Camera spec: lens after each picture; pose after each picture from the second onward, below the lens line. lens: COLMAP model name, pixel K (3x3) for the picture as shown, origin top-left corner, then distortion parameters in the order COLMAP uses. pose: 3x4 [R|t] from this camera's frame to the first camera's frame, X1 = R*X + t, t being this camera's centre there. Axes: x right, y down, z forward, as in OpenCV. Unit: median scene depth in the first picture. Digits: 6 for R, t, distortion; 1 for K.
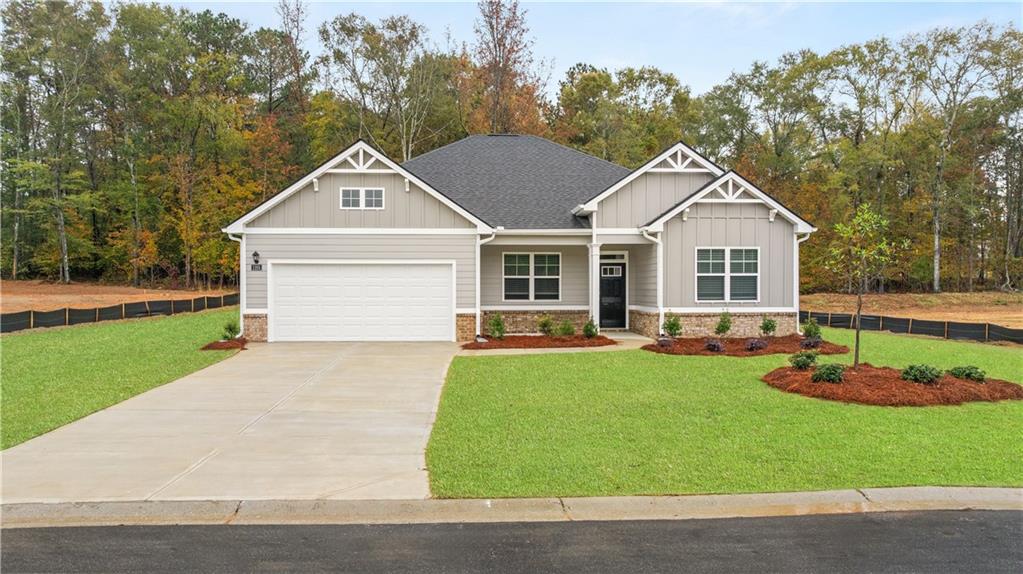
lens RADIAL K [[723.4, 0, 519.1], [0, 723.4, 290.4], [0, 0, 1]] dist [-0.008614, -0.003742]
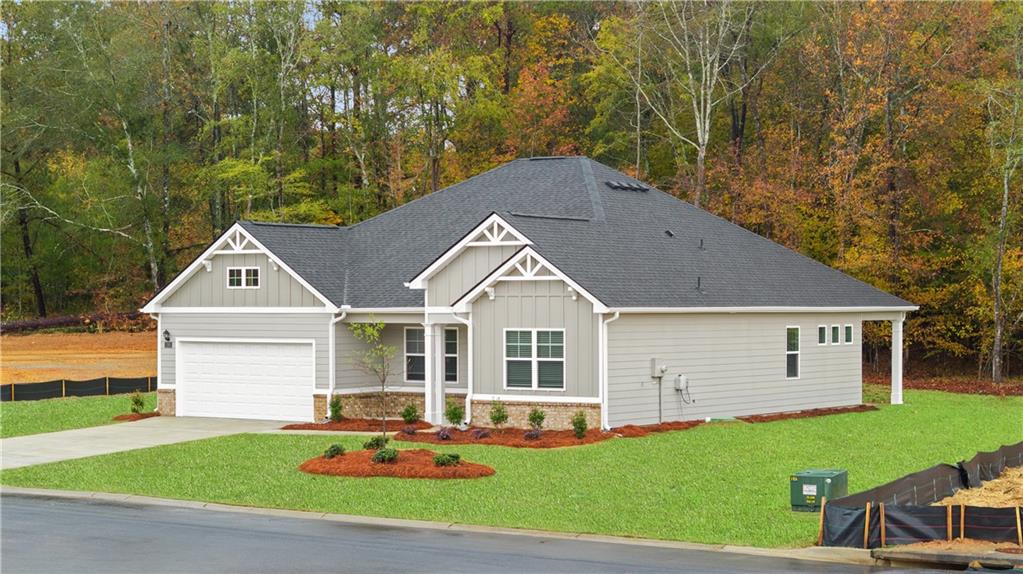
lens RADIAL K [[2038.2, 0, 507.3], [0, 2038.2, 289.5], [0, 0, 1]] dist [-0.112061, 0.000000]
pose [[0.793311, -0.003752, -0.608806, 1.808202], [-0.003637, 0.999934, -0.010902, -0.080972], [0.608806, 0.010863, 0.793244, -1.033860]]
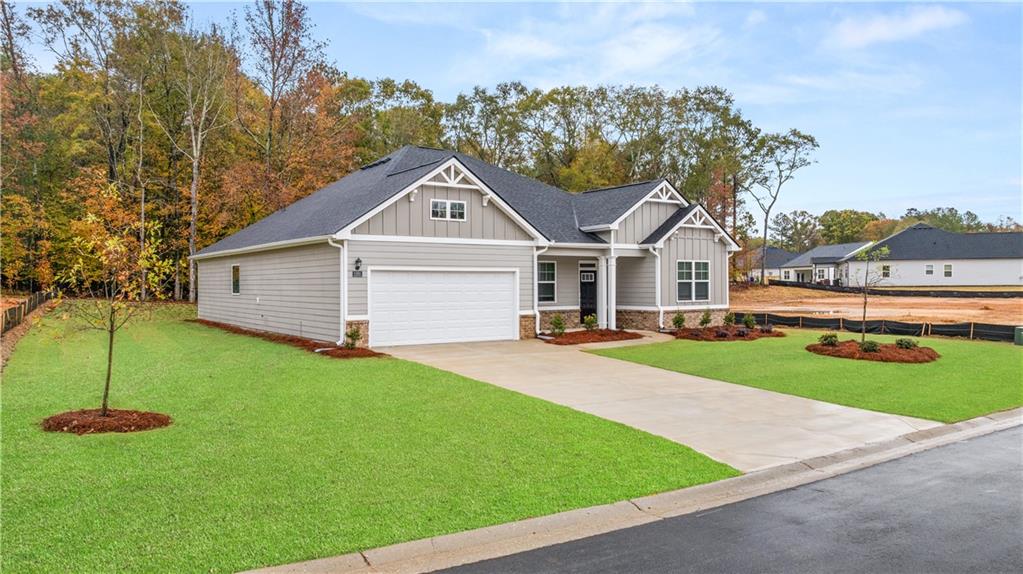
lens RADIAL K [[723.4, 0, 517.7], [0, 723.4, 288.4], [0, 0, 1]] dist [-0.008614, -0.003742]
pose [[0.852539, -0.005473, 0.522635, -0.691304], [0.005391, 0.999984, 0.001678, -0.012121], [-0.522636, 0.001387, 0.852555, 0.027405]]
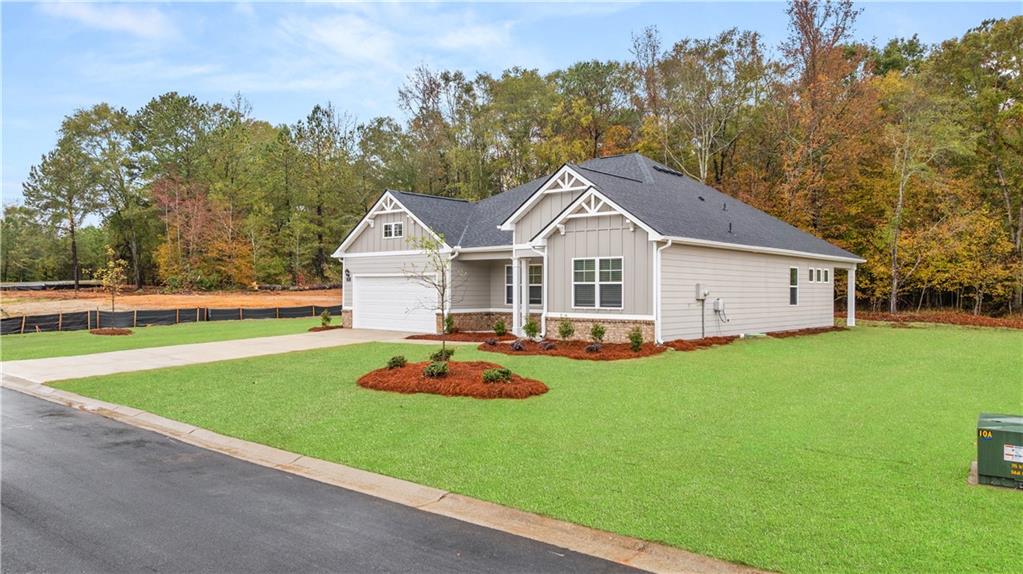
lens RADIAL K [[723.4, 0, 516.6], [0, 723.4, 288.1], [0, 0, 1]] dist [-0.008614, -0.003742]
pose [[0.714932, 0.001883, -0.699191, 0.953182], [-0.009382, 0.999932, -0.006900, -0.005906], [0.699131, 0.011493, 0.714902, 0.151772]]
